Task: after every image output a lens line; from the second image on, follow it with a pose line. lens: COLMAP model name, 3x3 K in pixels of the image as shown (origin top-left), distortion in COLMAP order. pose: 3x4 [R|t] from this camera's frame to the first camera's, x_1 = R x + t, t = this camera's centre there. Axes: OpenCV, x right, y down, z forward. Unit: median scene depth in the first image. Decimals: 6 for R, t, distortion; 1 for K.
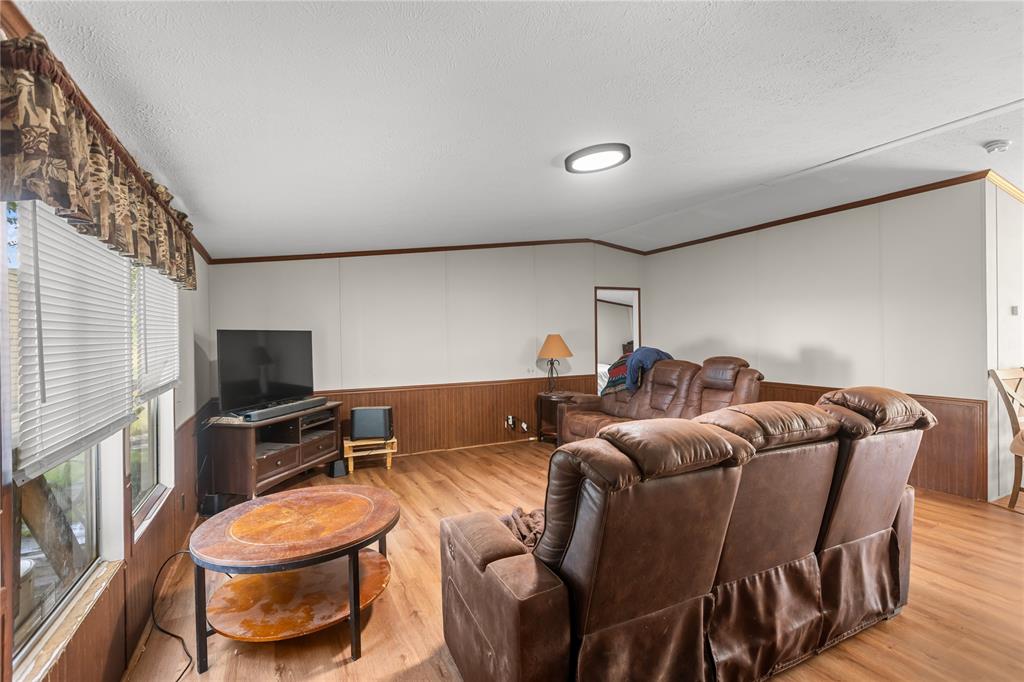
lens RADIAL K [[465.9, 0, 511.6], [0, 465.9, 338.1], [0, 0, 1]] dist [-0.000863, -0.000031]
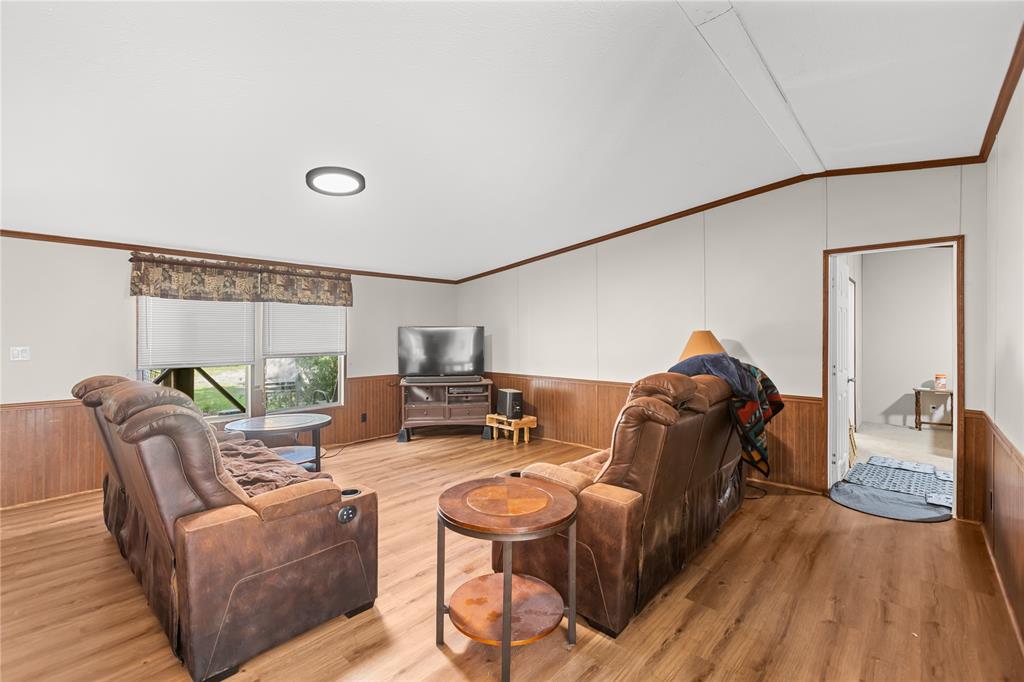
lens RADIAL K [[465.9, 0, 515.3], [0, 465.9, 339.1], [0, 0, 1]] dist [-0.000863, -0.000031]
pose [[0.362332, 0.028047, -0.931627, 0.853545], [-0.004784, 0.999590, 0.028232, -0.017888], [0.932037, -0.005772, 0.362318, 0.596943]]
